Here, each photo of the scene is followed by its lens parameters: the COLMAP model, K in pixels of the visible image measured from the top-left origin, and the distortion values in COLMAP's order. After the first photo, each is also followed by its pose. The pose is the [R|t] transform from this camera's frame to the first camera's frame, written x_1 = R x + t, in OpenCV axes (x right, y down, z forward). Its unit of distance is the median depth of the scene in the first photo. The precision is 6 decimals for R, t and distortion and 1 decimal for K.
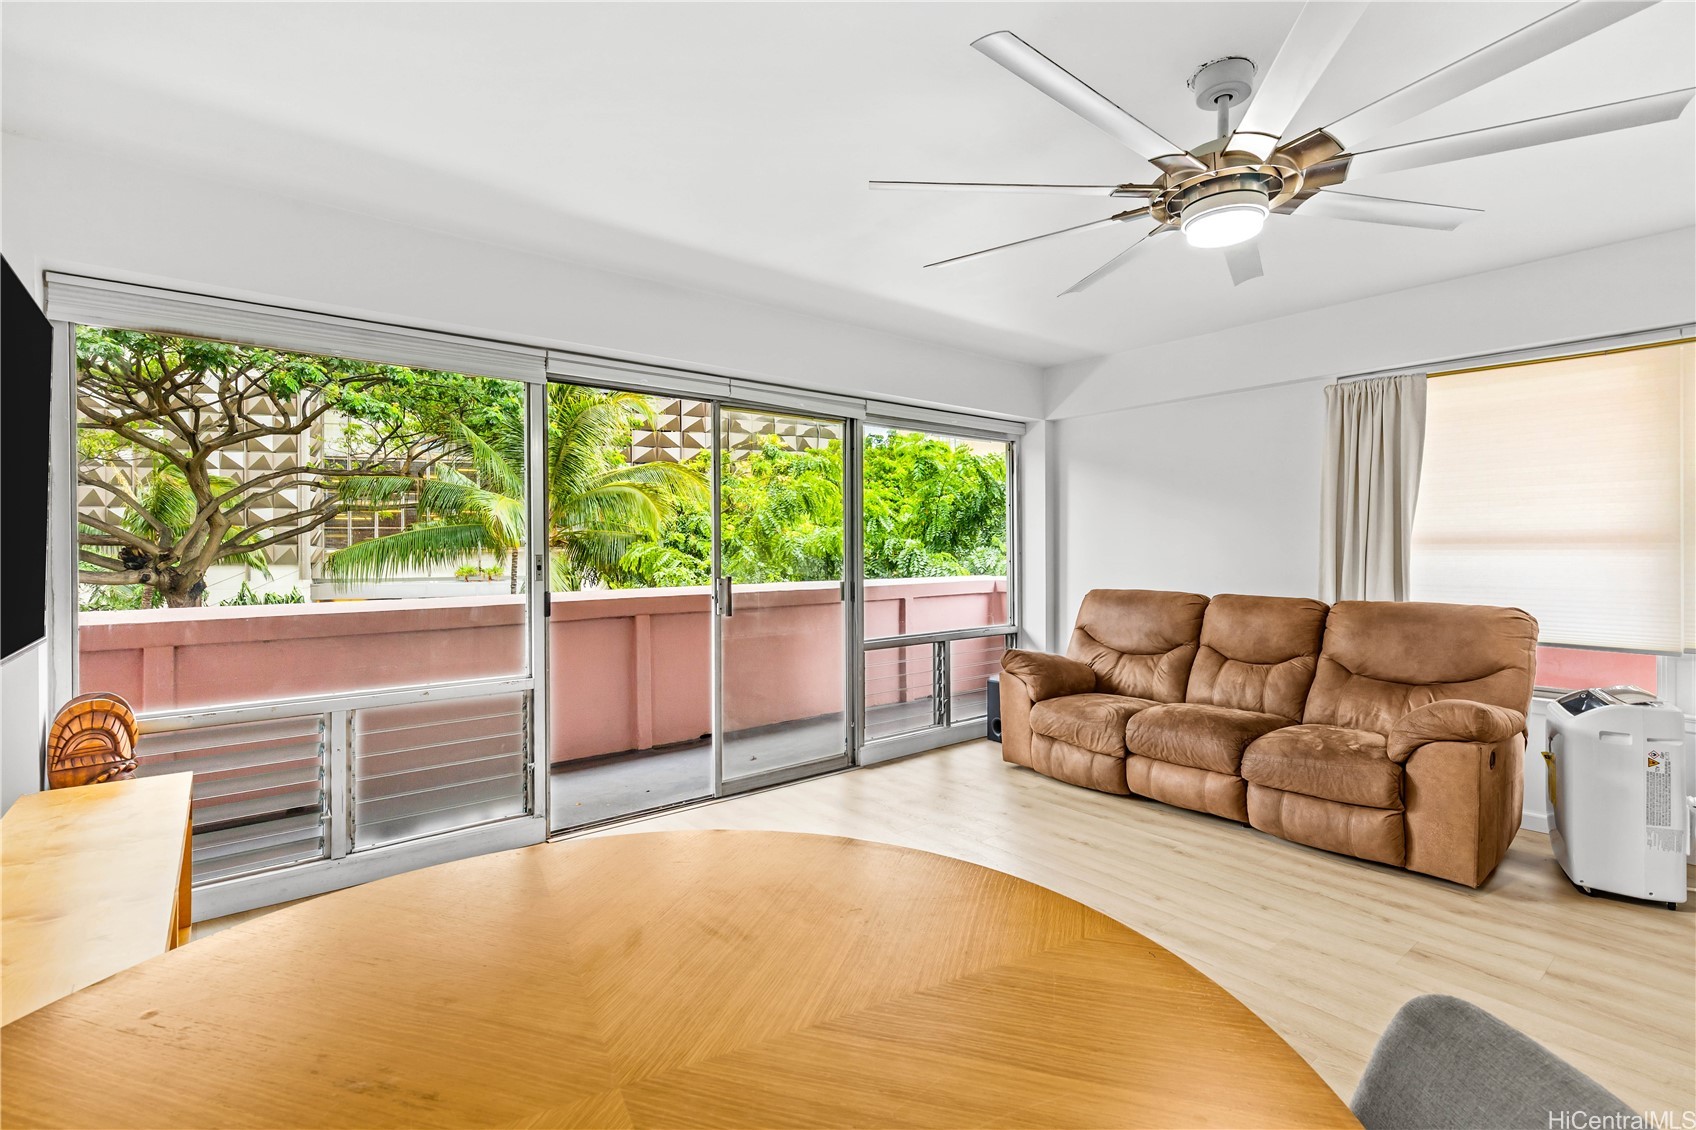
lens RADIAL K [[777.6, 0, 849.8], [0, 777.6, 549.2], [0, 0, 1]] dist [0.000623, -0.000150]
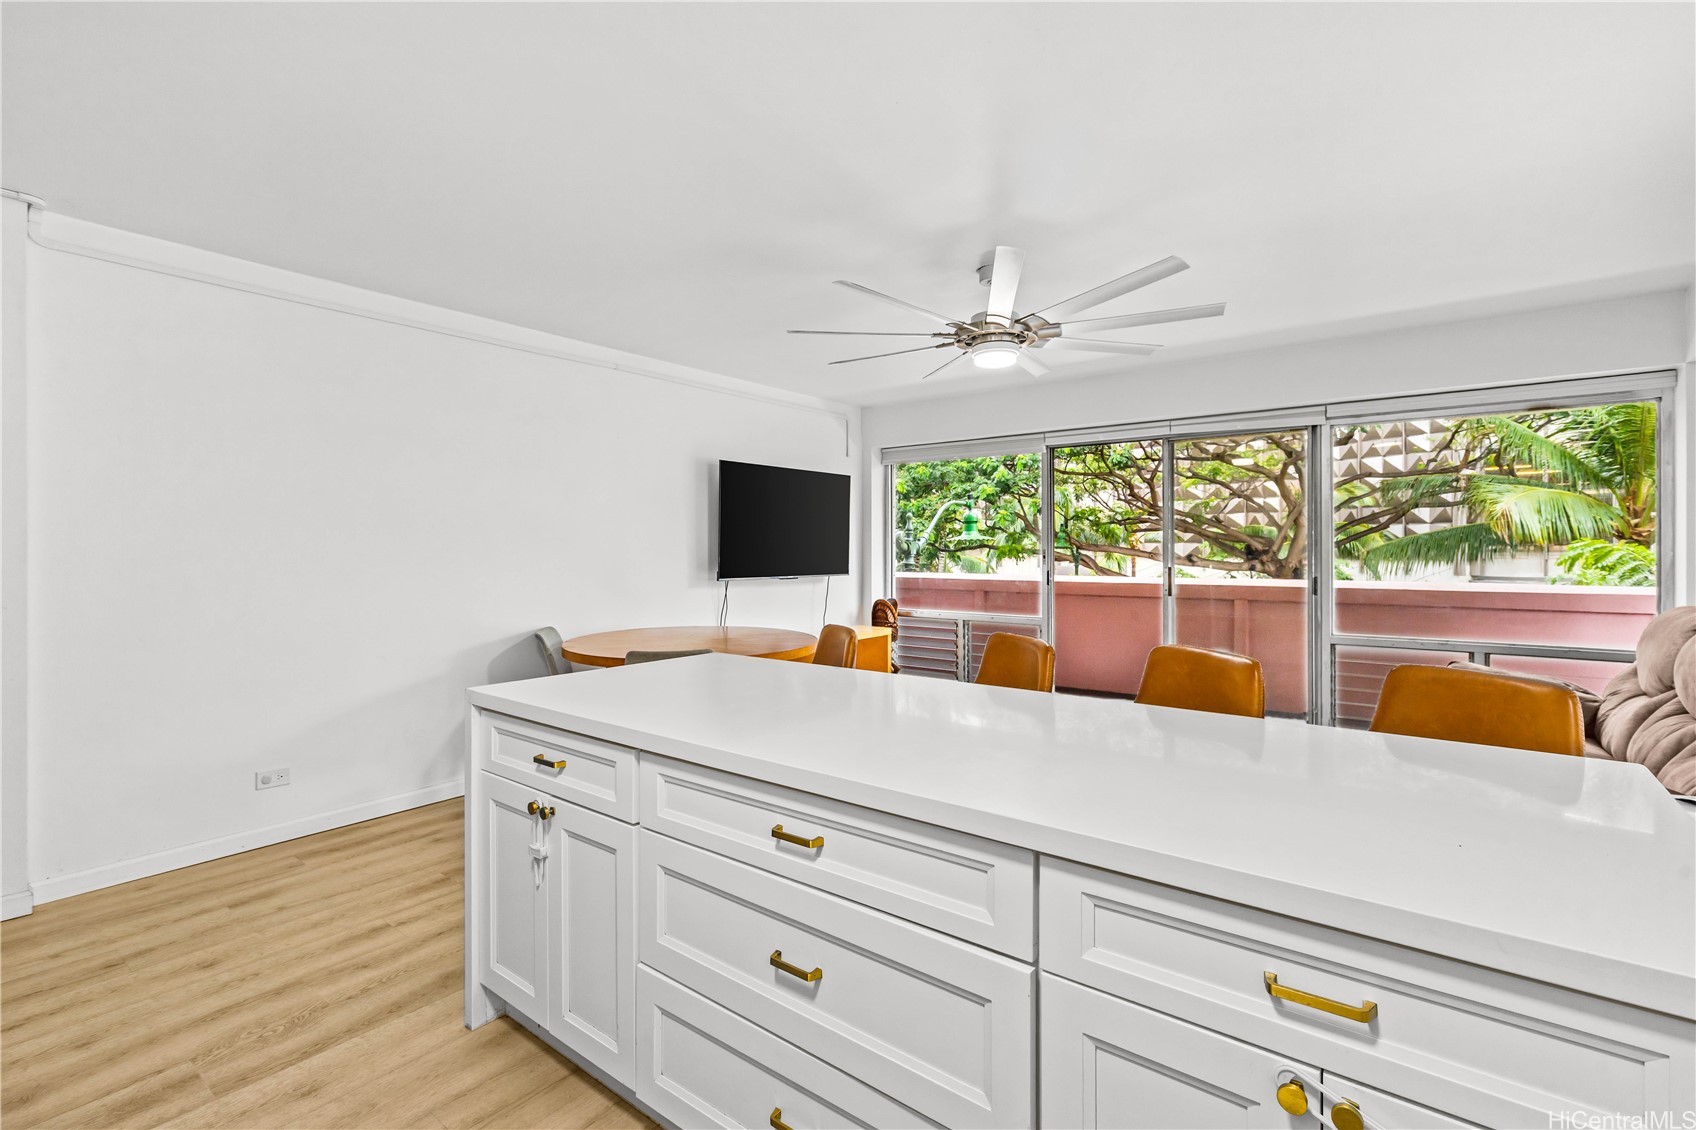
lens RADIAL K [[777.6, 0, 849.8], [0, 777.6, 549.2], [0, 0, 1]] dist [0.000623, -0.000150]
pose [[0.216862, 0.004968, -0.976190, 0.837571], [0.000434, 0.999986, 0.005186, -0.002703], [0.976202, -0.001549, 0.216857, 0.129954]]
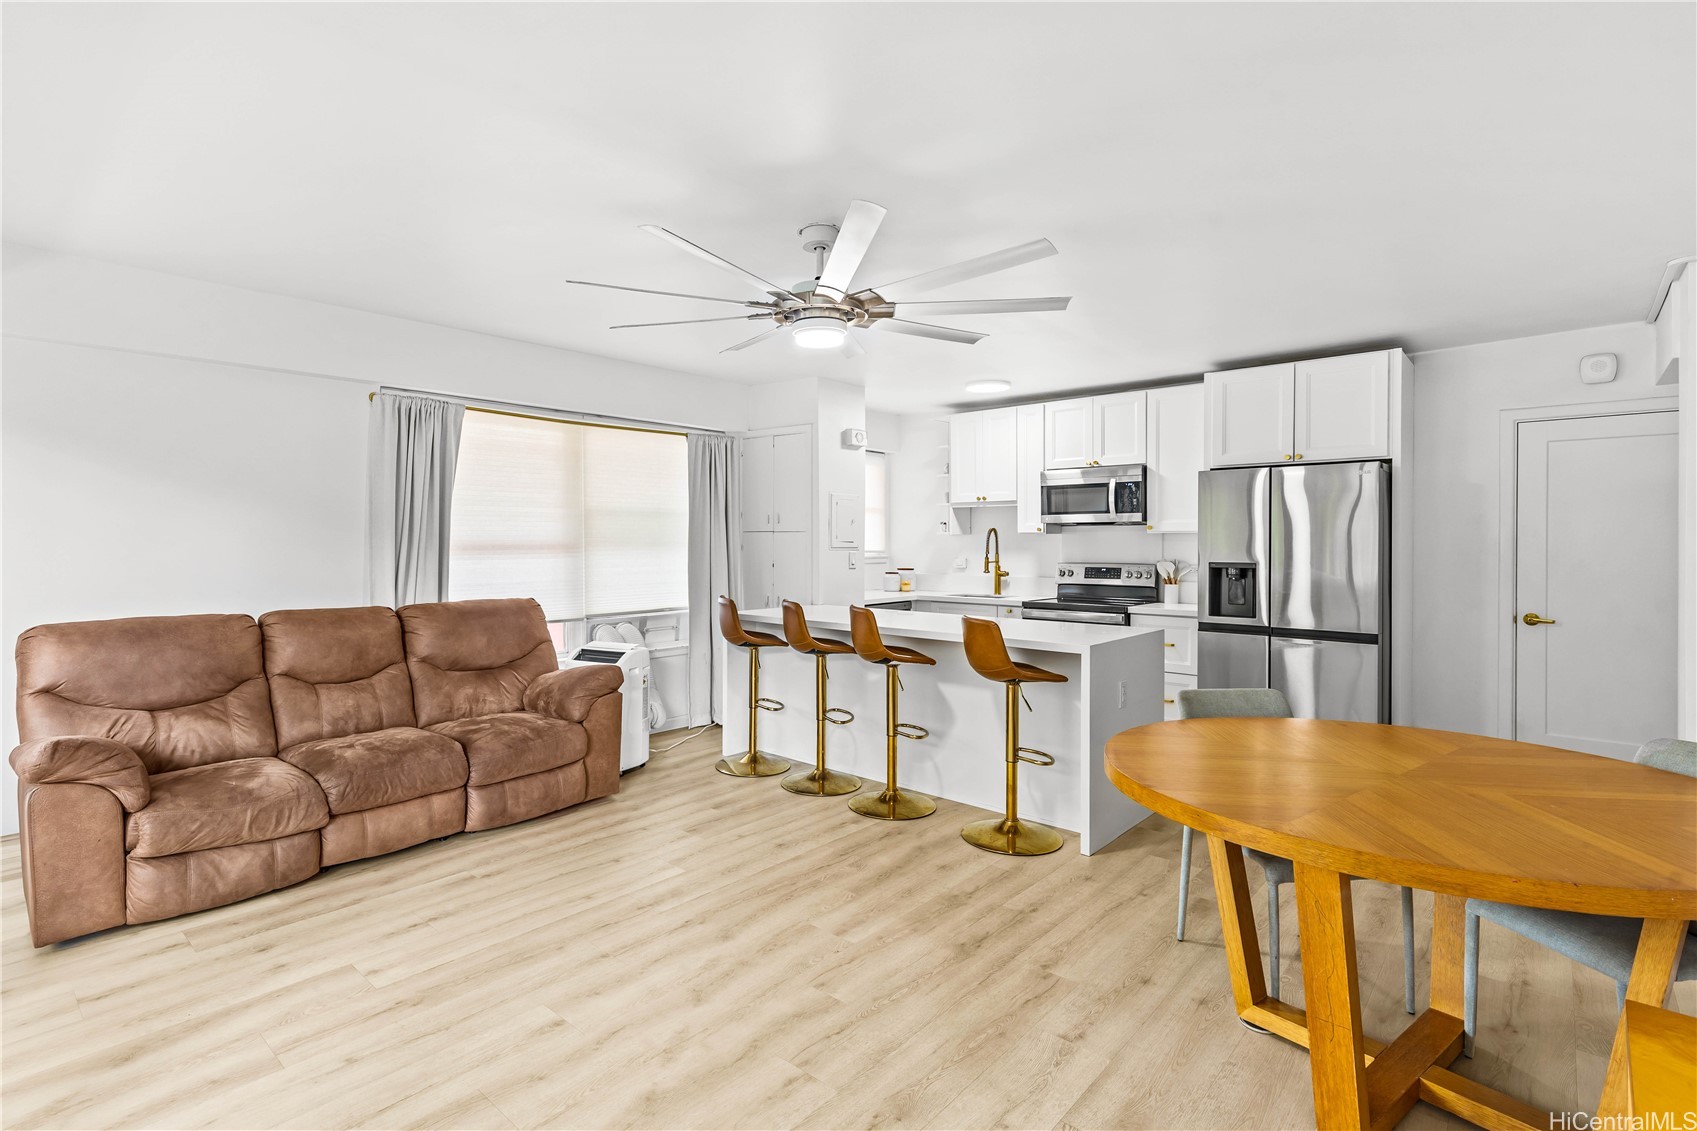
lens RADIAL K [[814.6, 0, 778.1], [0, 814.6, 554.8], [0, 0, 1]] dist [0.002223, 0.000159]
pose [[-0.124010, -0.009058, 0.992240, -0.400285], [0.005260, 0.999938, 0.009785, -0.007407], [-0.992267, 0.006433, -0.123955, 0.505640]]
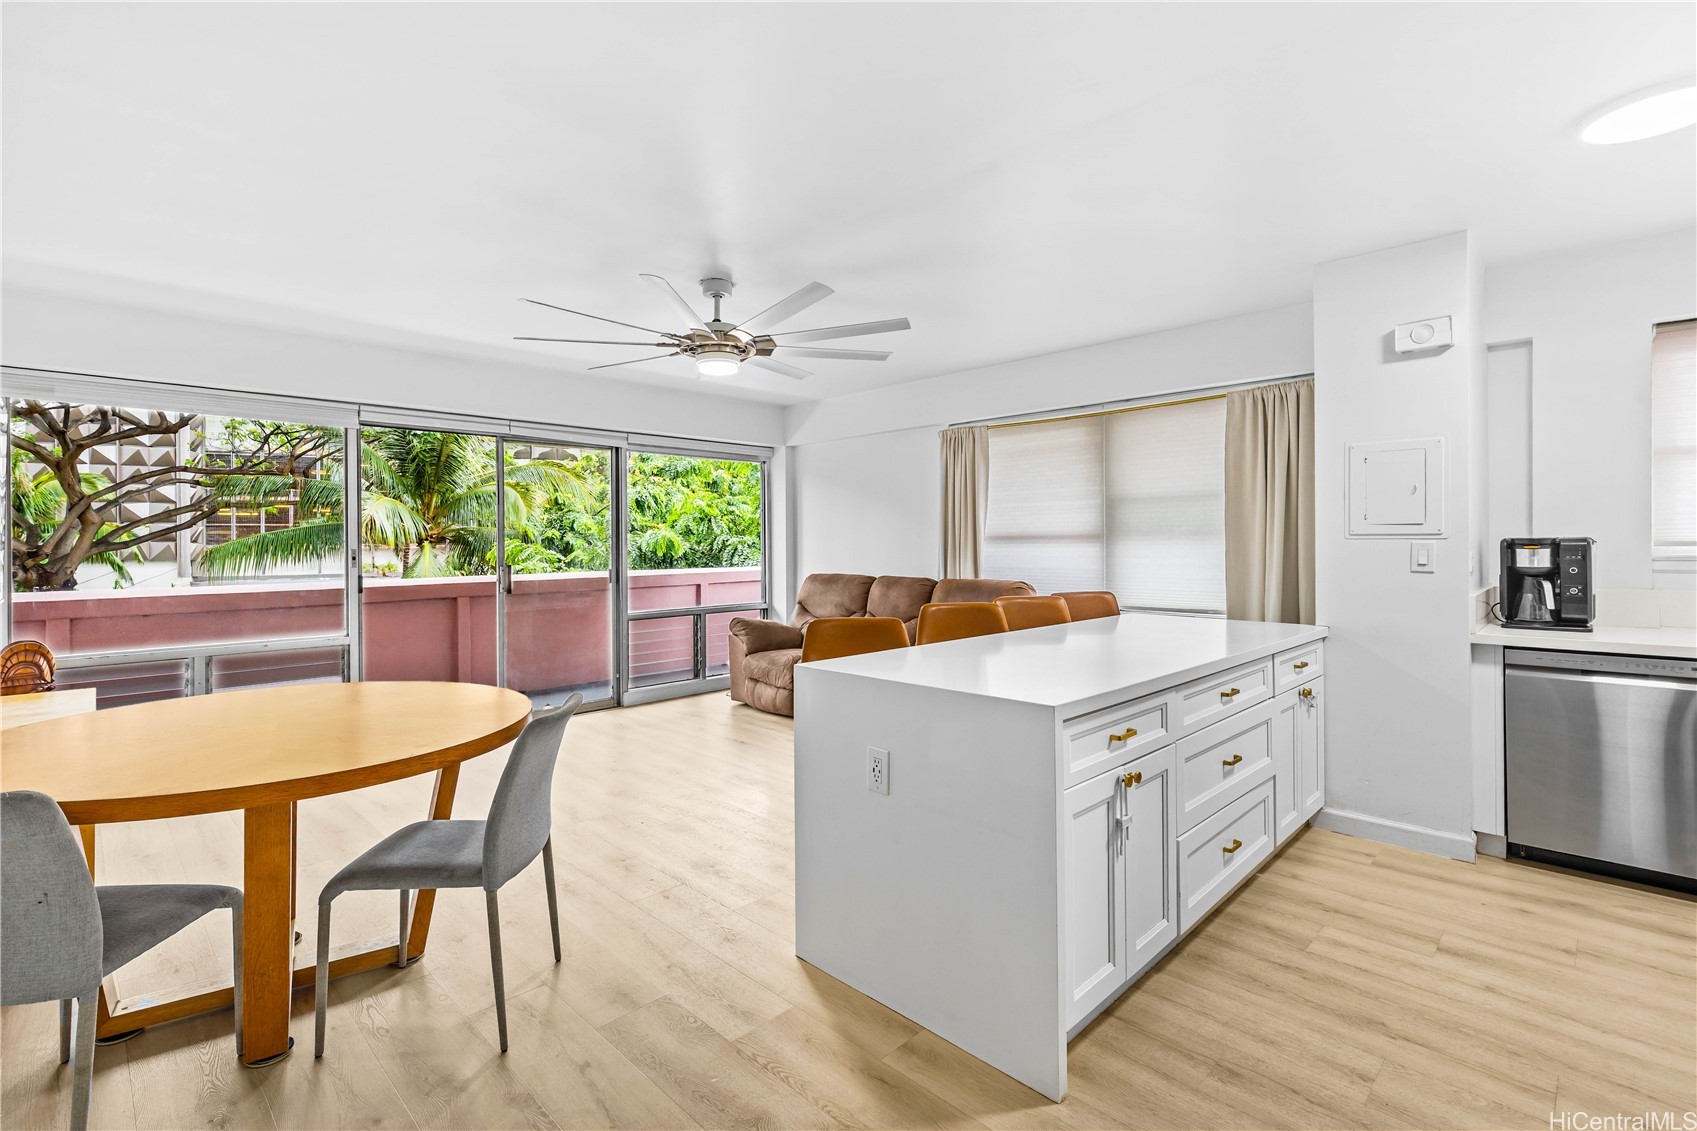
lens RADIAL K [[771.5, 0, 844.5], [0, 771.5, 543.0], [0, 0, 1]] dist [0.000080, 0.000442]
pose [[0.995437, -0.002583, 0.095382, 0.243825], [0.002762, 0.999995, -0.001744, 0.000590], [-0.095377, 0.001999, 0.995439, -0.331818]]
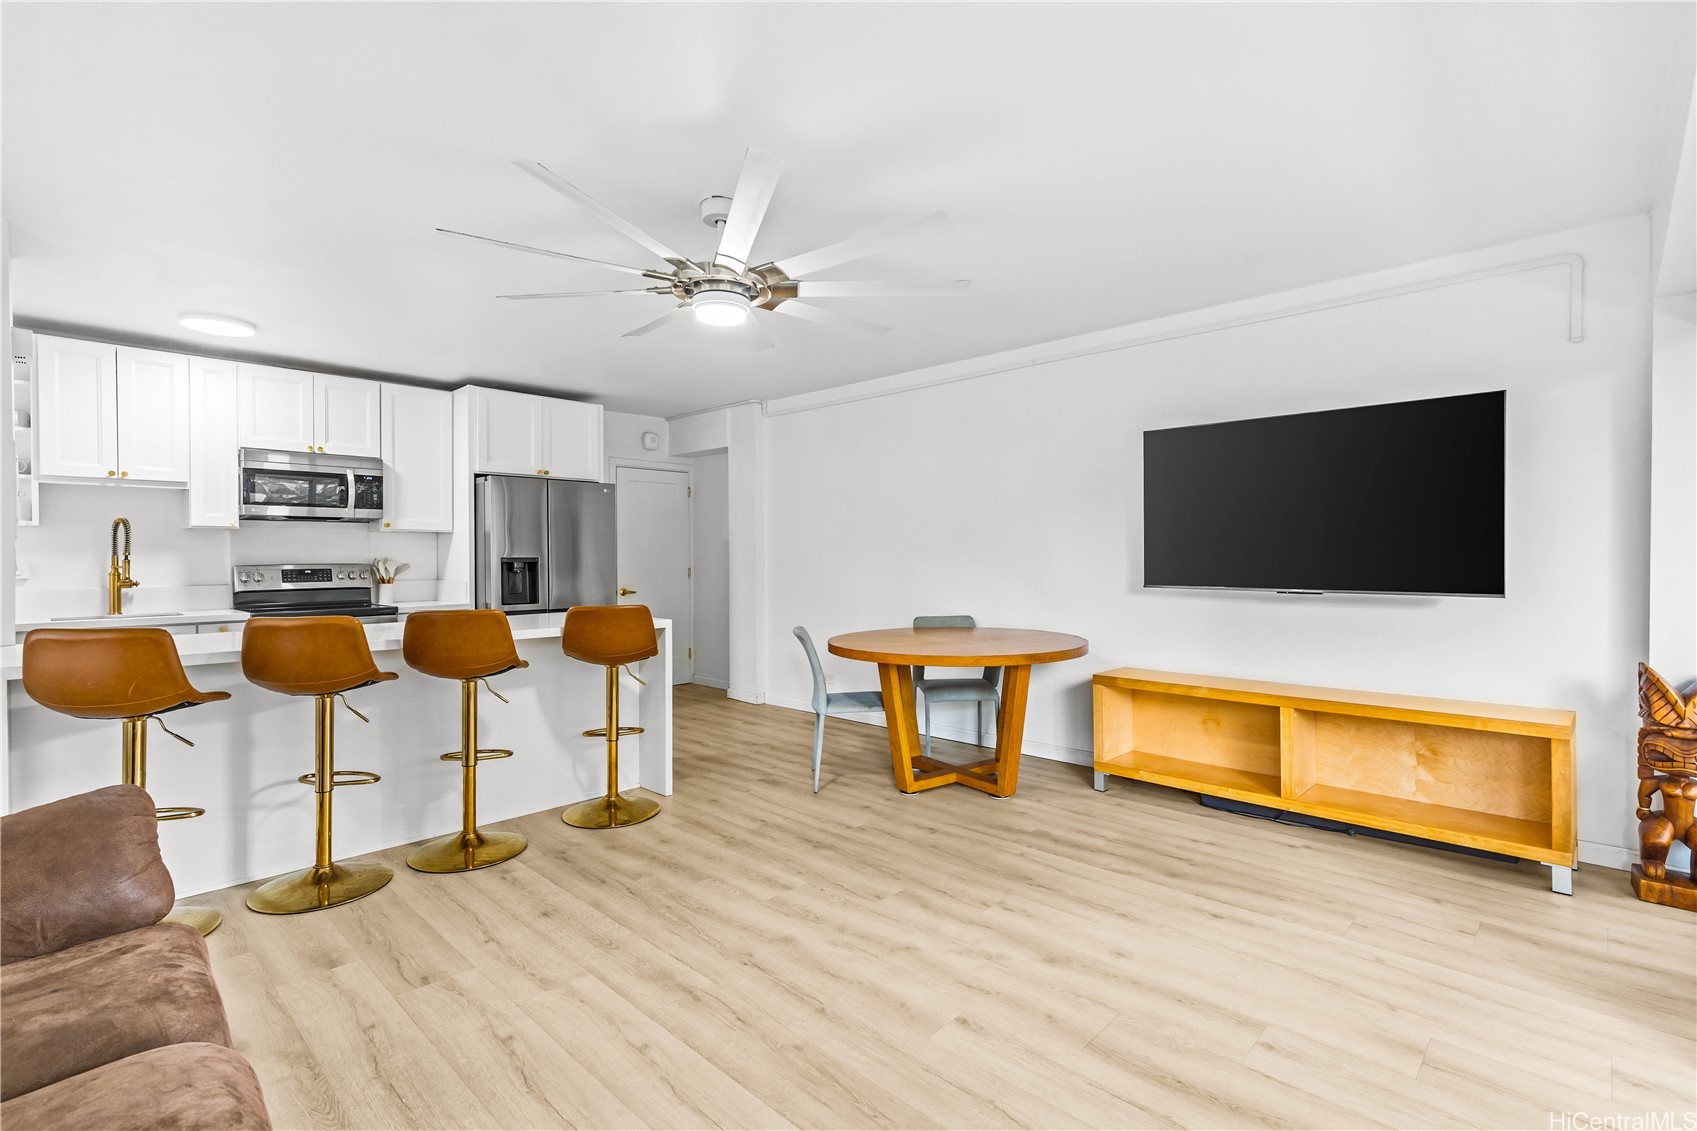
lens RADIAL K [[778.0, 0, 850.3], [0, 778.0, 549.7], [0, 0, 1]] dist [0.000623, -0.000150]
pose [[-0.992784, 0.010939, -0.119418, 0.168574], [0.011146, 0.999937, -0.001061, 0.010052], [0.119399, -0.002385, -0.992843, 0.972085]]
